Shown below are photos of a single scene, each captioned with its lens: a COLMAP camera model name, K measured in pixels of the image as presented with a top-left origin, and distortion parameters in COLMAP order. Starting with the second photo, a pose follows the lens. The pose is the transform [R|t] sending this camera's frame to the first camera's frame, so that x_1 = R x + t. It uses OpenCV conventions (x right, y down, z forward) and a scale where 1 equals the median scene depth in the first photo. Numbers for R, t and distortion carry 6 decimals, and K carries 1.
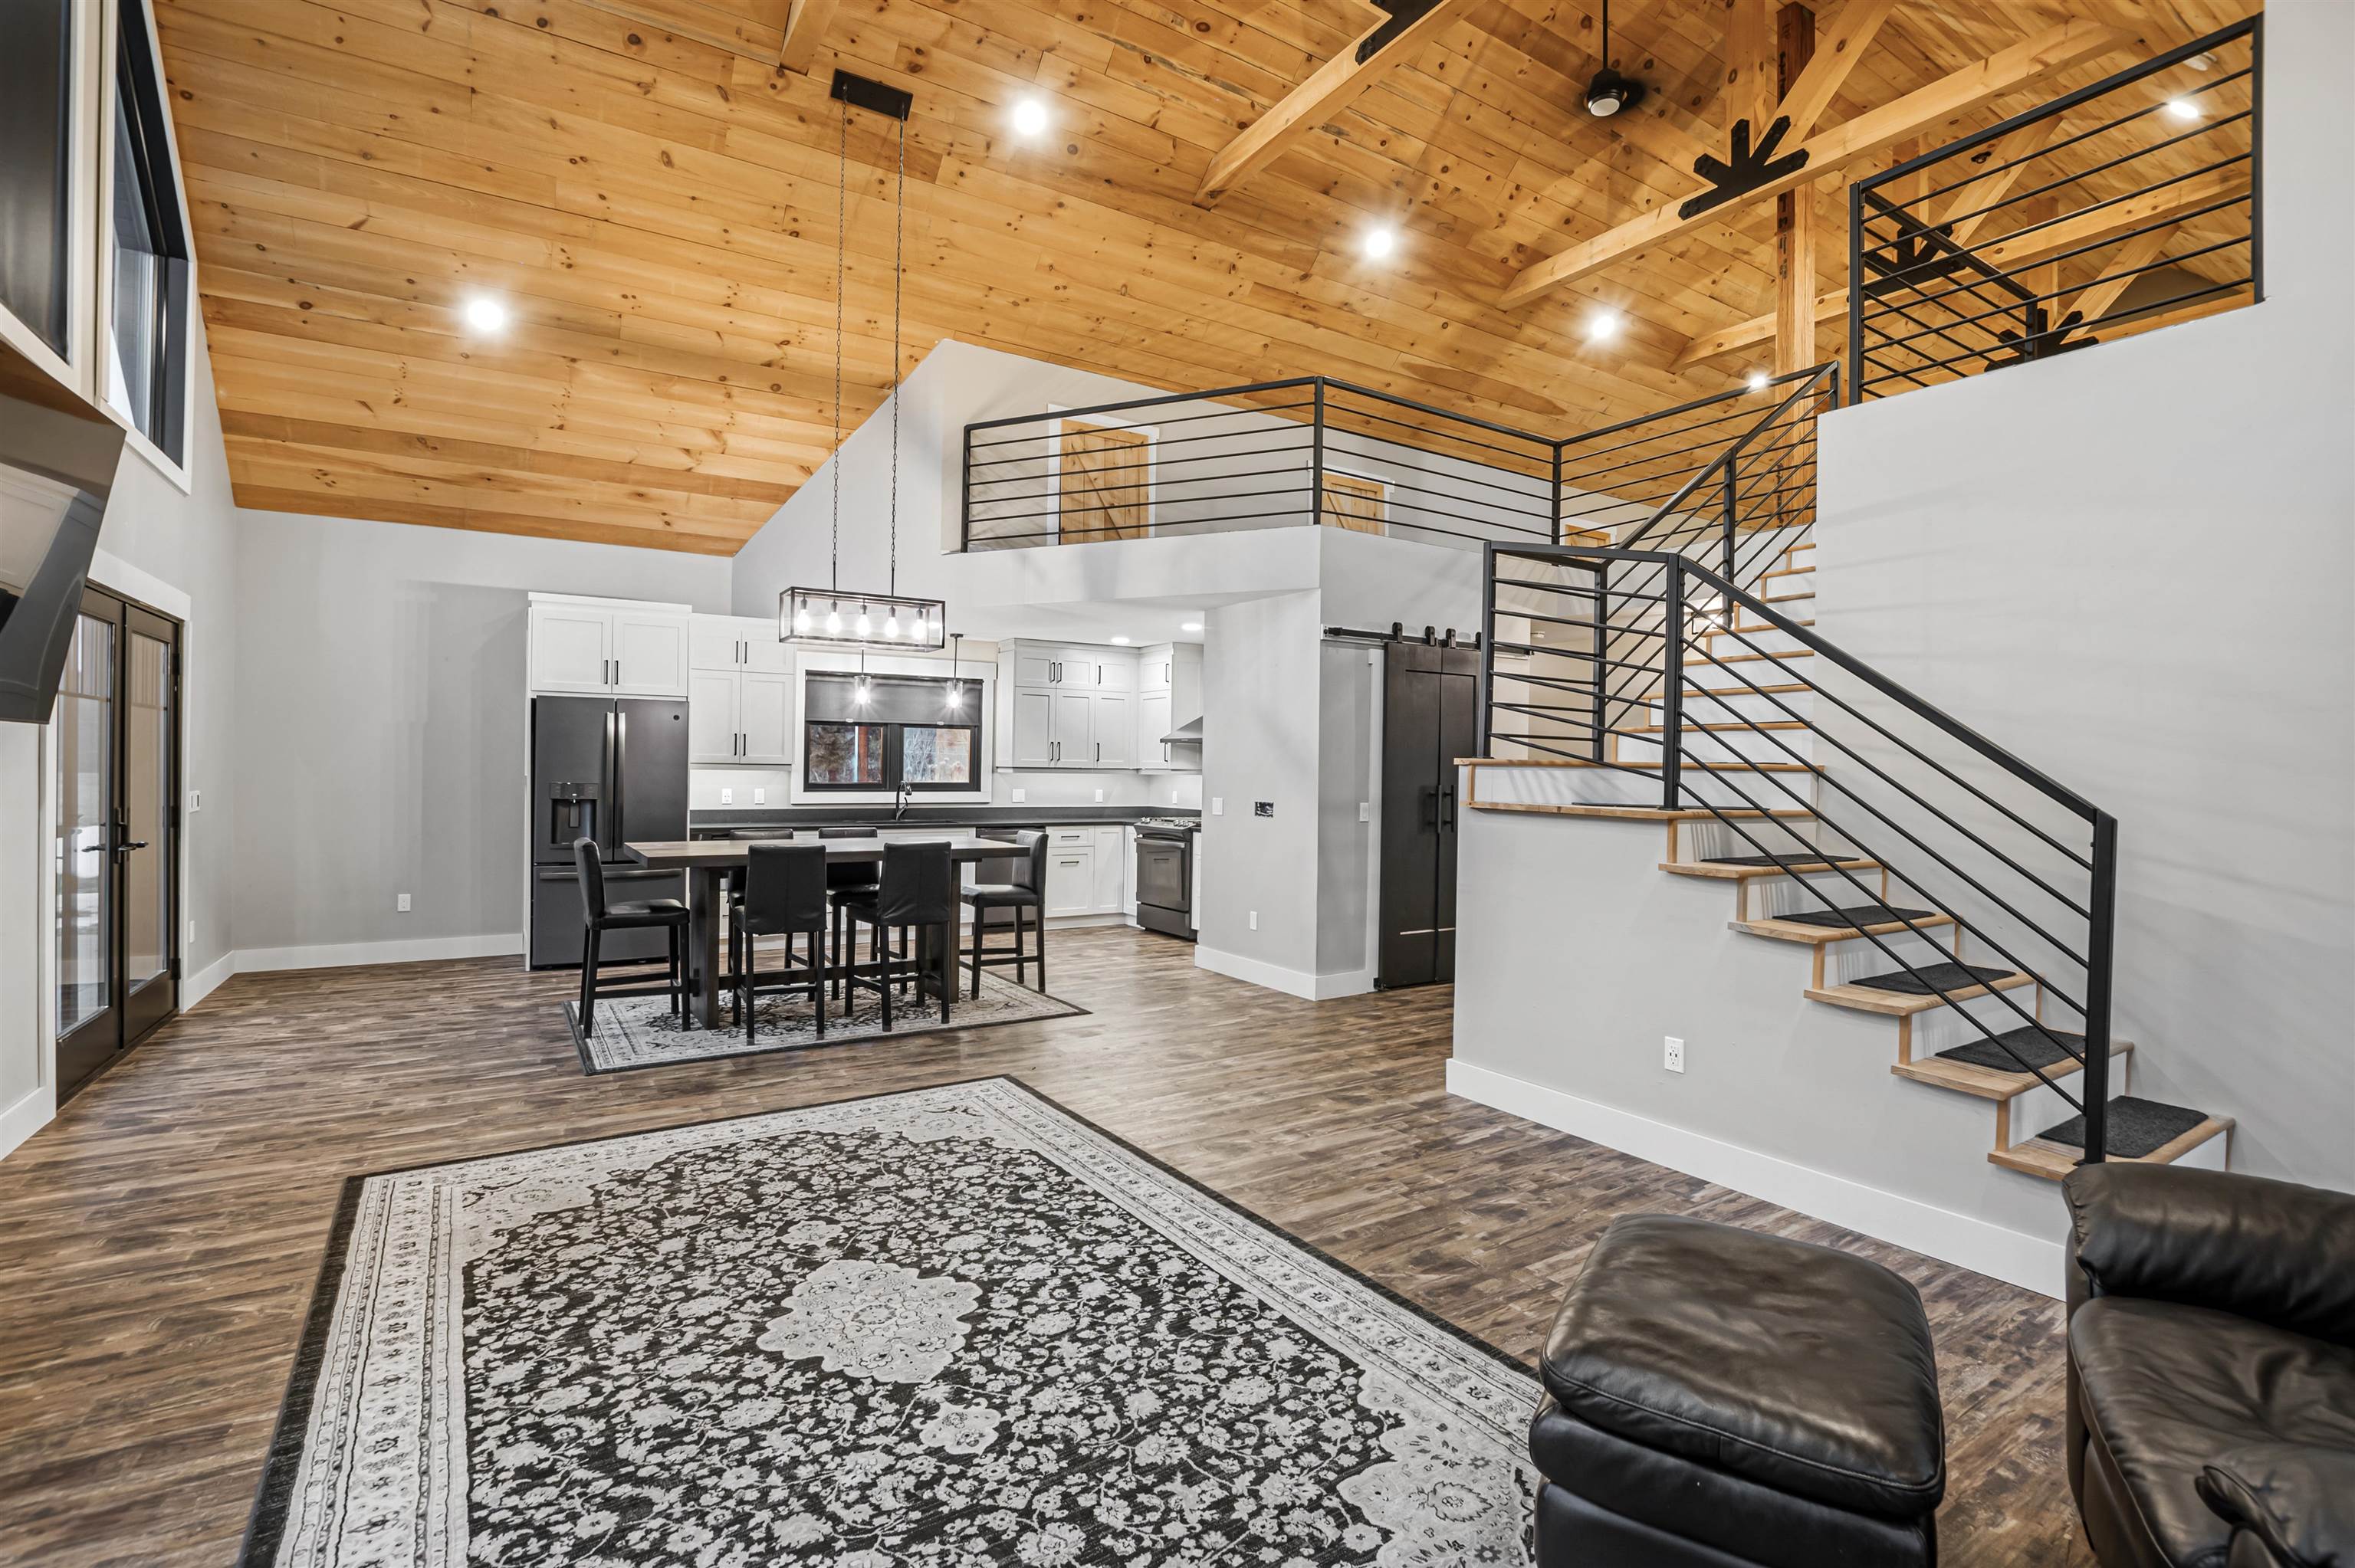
lens RADIAL K [[1071.4, 0, 1170.7], [0, 1071.4, 798.5], [0, 0, 1]] dist [-0.026535, -0.000891]
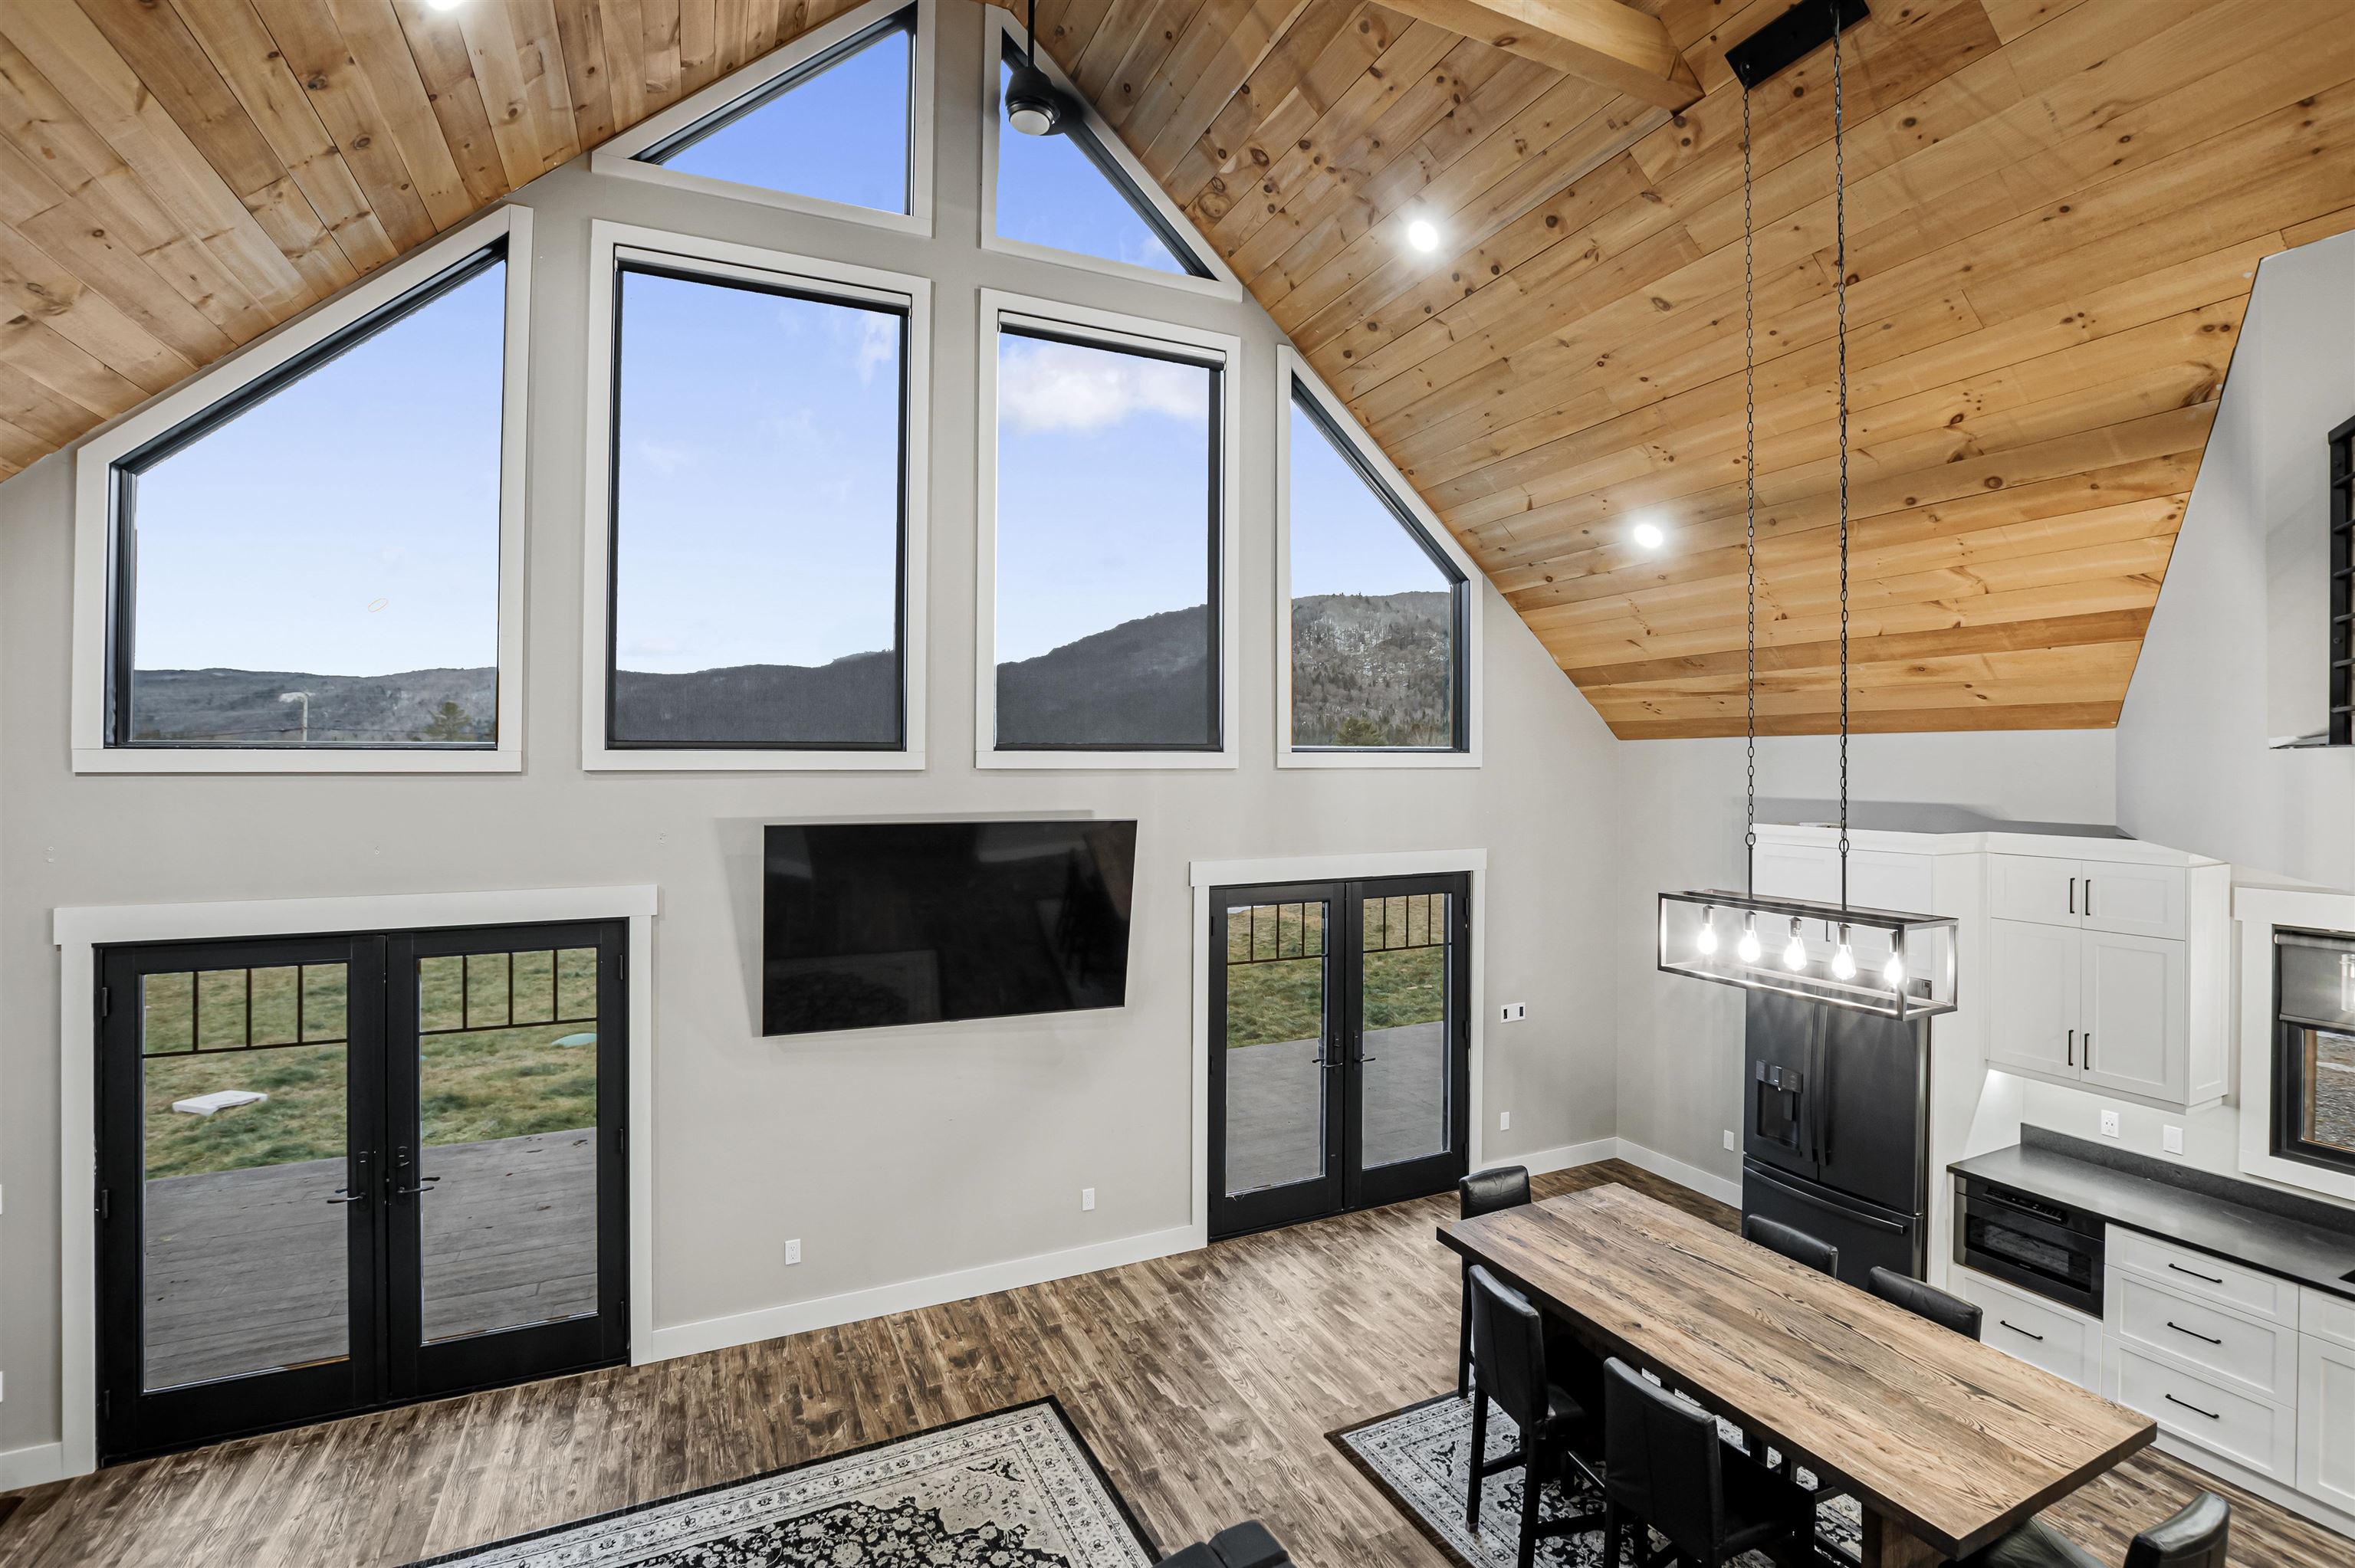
lens RADIAL K [[1071.4, 0, 1175.9], [0, 1071.4, 767.0], [0, 0, 1]] dist [-0.026535, -0.000891]
pose [[-0.125729, -0.009909, -0.992015, 0.471478], [-0.025704, 0.999647, -0.006727, -0.372631], [0.991732, 0.024653, -0.125939, 1.096844]]
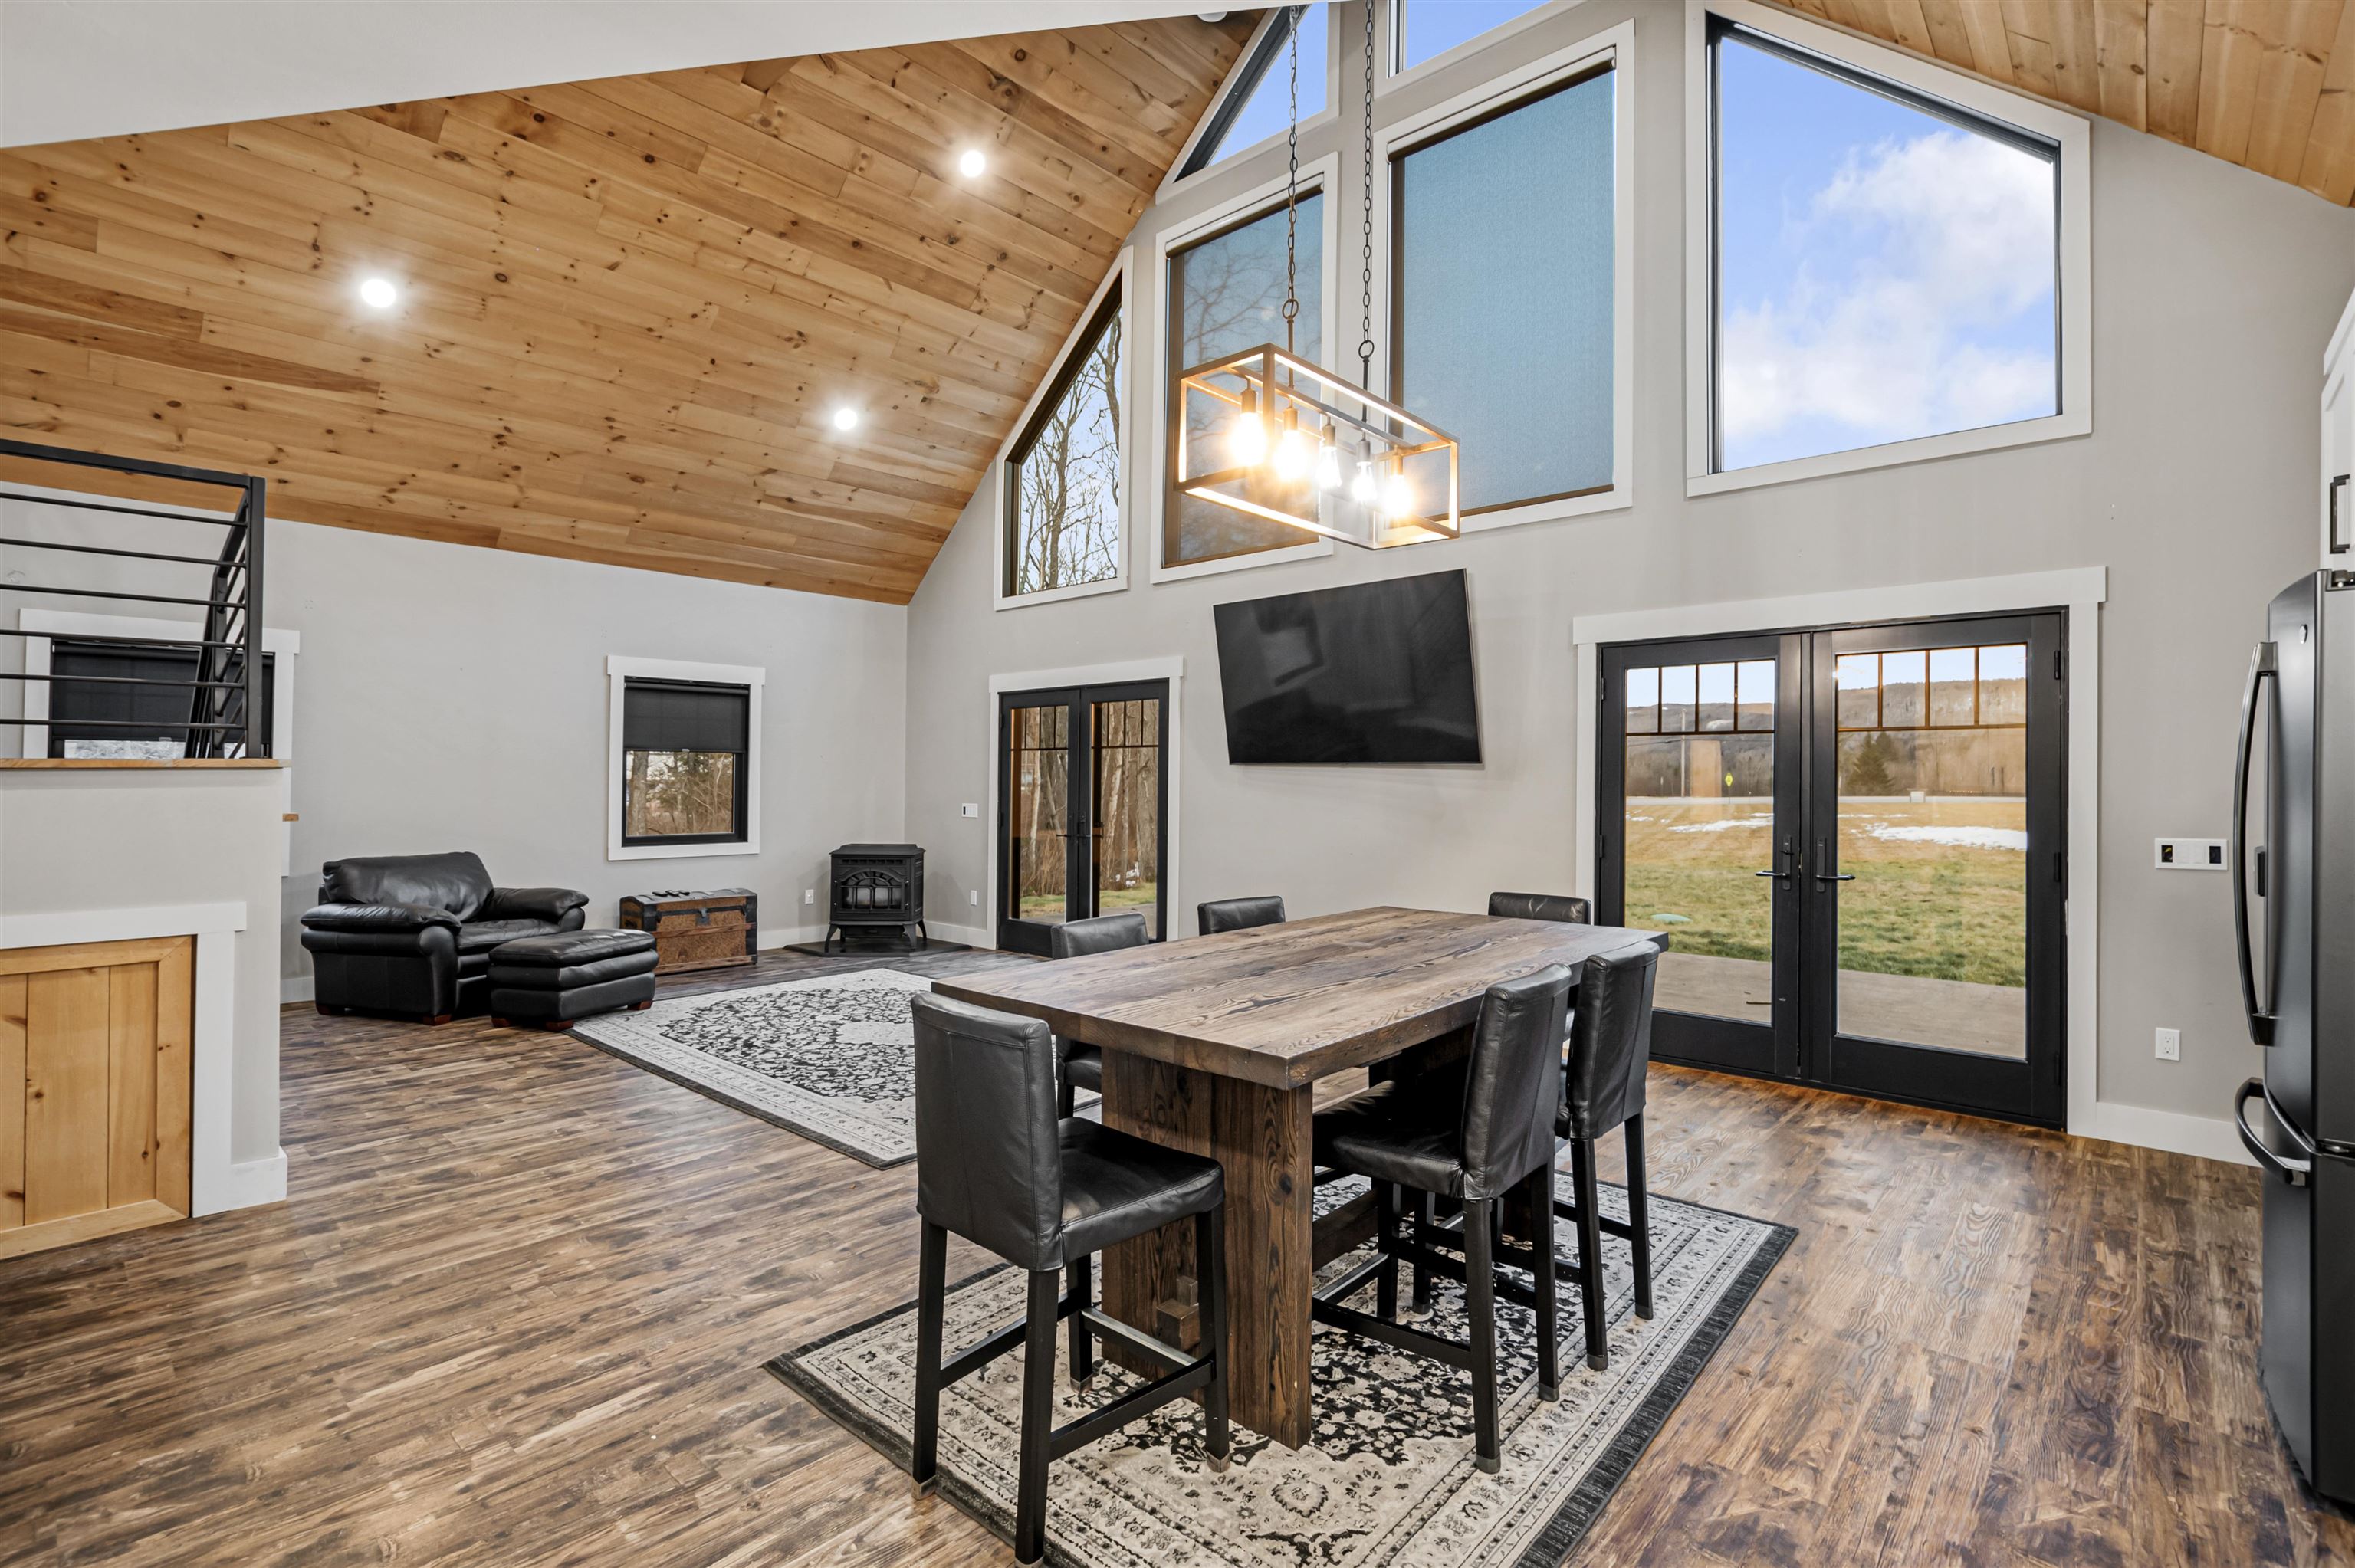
lens RADIAL K [[1071.4, 0, 1196.7], [0, 1071.4, 765.2], [0, 0, 1]] dist [-0.026535, -0.000891]
pose [[-0.958985, -0.019492, -0.282785, -0.168382], [-0.023098, 0.999689, 0.009423, -0.067205], [0.282513, 0.015568, -0.959137, 2.105017]]
